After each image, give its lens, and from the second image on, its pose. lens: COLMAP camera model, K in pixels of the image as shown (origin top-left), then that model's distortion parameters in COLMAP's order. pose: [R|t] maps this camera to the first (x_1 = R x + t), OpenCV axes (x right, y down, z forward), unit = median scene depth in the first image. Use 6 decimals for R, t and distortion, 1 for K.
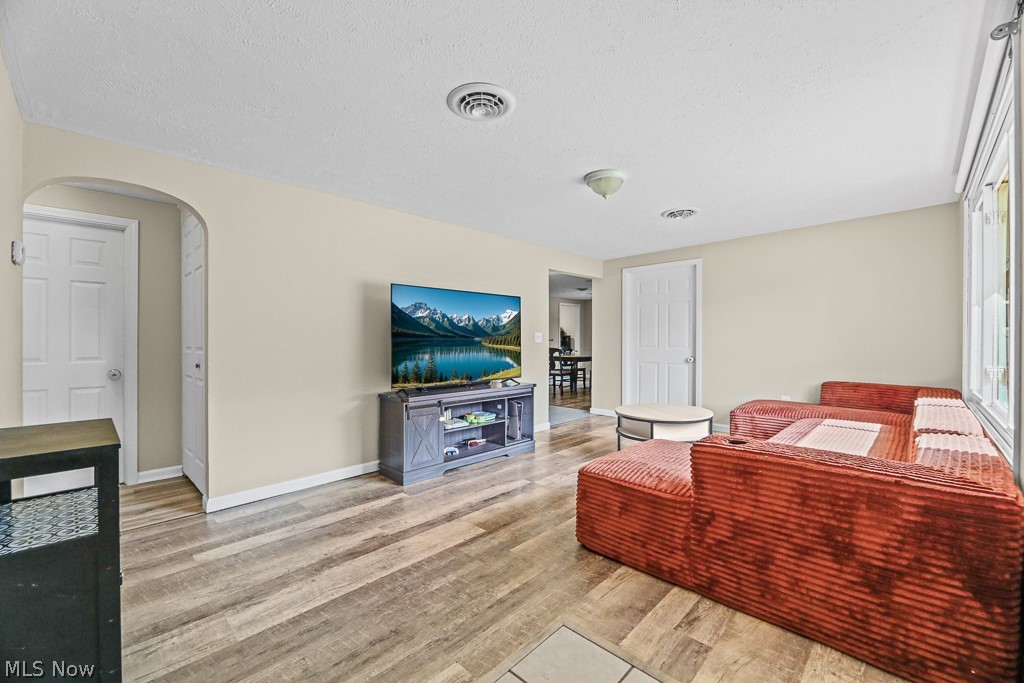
lens RADIAL K [[406.8, 0, 529.5], [0, 406.8, 341.8], [0, 0, 1]] dist [0.000984, -0.000092]
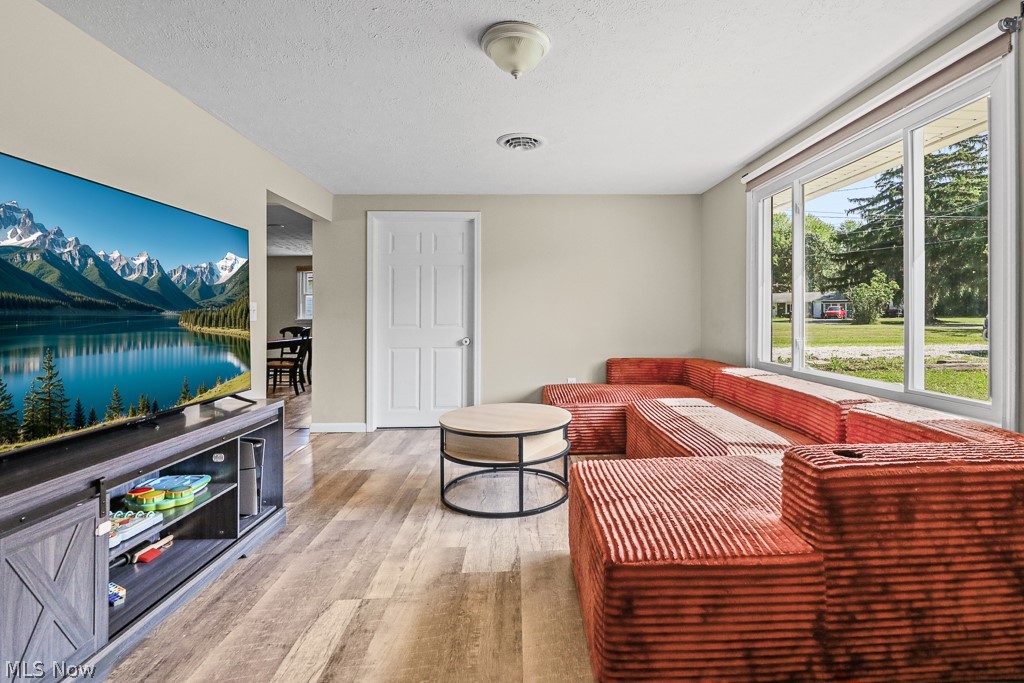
lens RADIAL K [[482.3, 0, 550.8], [0, 482.3, 317.5], [0, 0, 1]] dist [-0.014907, -0.001422]
pose [[0.696082, -0.003513, 0.717954, -0.210359], [0.007339, 0.999971, -0.002222, 0.001319], [-0.717925, 0.006815, 0.696087, 0.356314]]
